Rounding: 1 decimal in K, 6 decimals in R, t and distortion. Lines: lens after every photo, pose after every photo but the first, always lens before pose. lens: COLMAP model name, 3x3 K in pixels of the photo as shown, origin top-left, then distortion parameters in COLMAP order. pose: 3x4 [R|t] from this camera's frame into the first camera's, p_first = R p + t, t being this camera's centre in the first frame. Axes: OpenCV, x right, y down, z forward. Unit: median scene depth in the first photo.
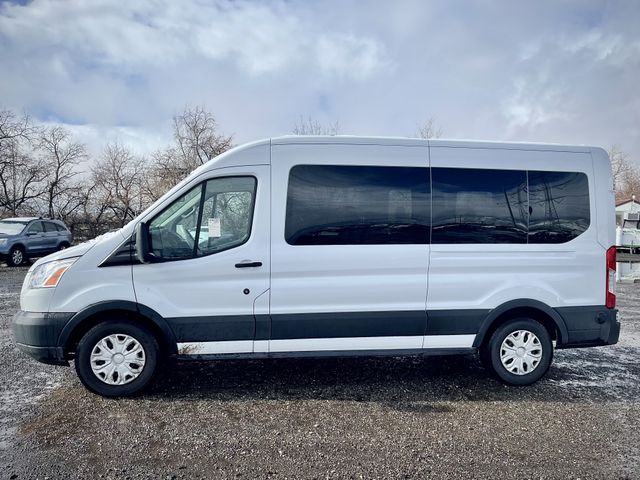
lens RADIAL K [[596.5, 0, 320.0], [0, 596.5, 240.0], [0, 0, 1]] dist [0.038265, -0.005479]
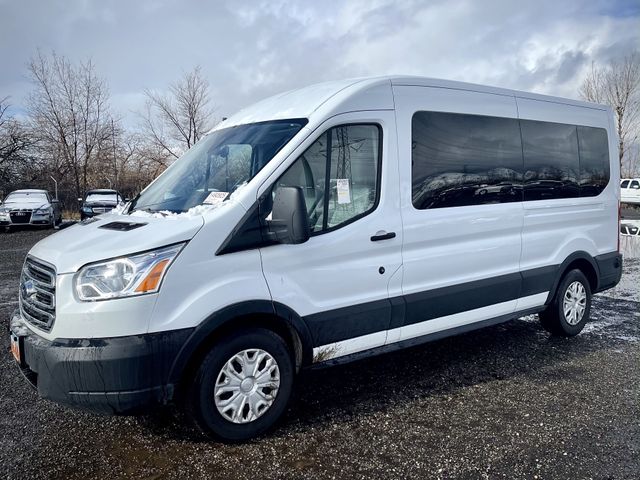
lens RADIAL K [[596.5, 0, 320.0], [0, 596.5, 240.0], [0, 0, 1]] dist [0.038265, -0.005479]
pose [[0.855922, -0.072067, 0.512058, -0.594781], [0.043421, 0.996760, 0.067706, -0.011009], [-0.515278, -0.035717, 0.856279, 0.366218]]
